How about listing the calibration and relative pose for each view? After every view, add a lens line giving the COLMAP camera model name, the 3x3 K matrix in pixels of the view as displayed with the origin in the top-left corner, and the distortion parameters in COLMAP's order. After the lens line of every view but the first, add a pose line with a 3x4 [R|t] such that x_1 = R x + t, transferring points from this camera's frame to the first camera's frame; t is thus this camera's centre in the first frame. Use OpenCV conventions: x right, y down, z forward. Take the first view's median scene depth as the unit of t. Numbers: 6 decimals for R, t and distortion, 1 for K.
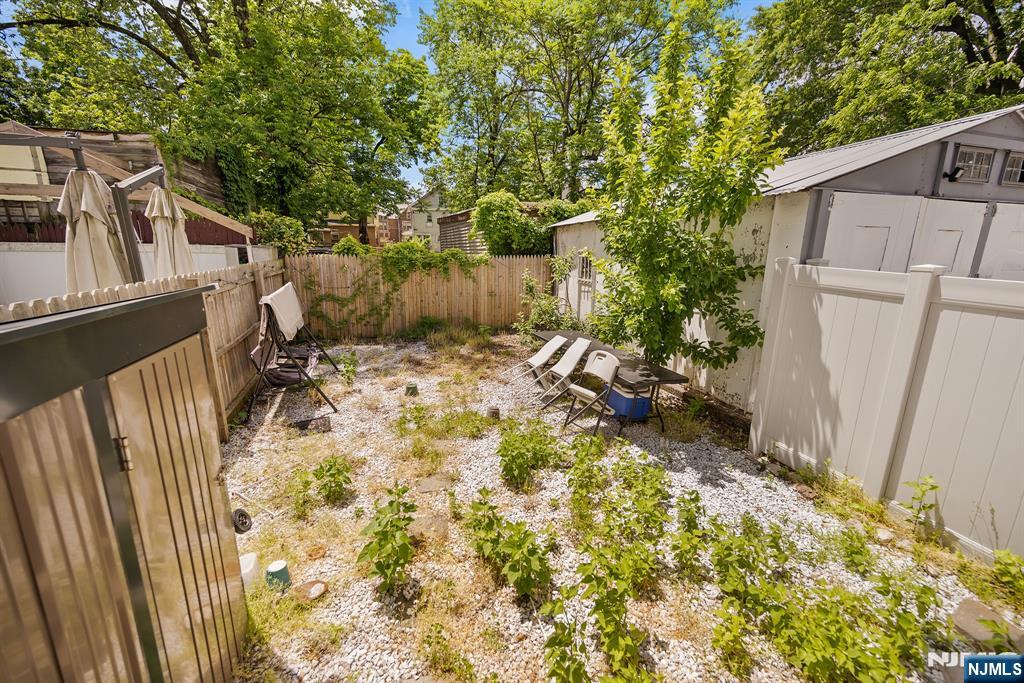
lens RADIAL K [[413.3, 0, 510.7], [0, 413.3, 344.0], [0, 0, 1]] dist [0.002461, -0.000965]
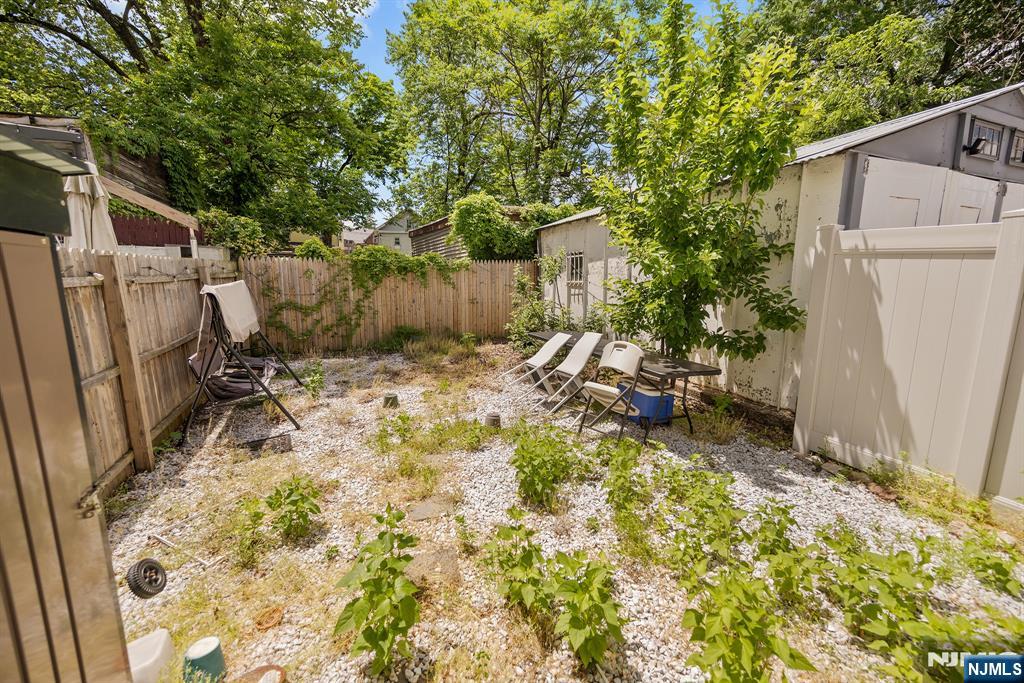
lens RADIAL K [[413.3, 0, 514.1], [0, 413.3, 340.4], [0, 0, 1]] dist [0.002461, -0.000965]
pose [[0.996228, -0.022692, 0.083750, -0.068956], [0.028430, 0.997283, -0.067963, 0.064389], [-0.081980, 0.070088, 0.994166, 0.155240]]
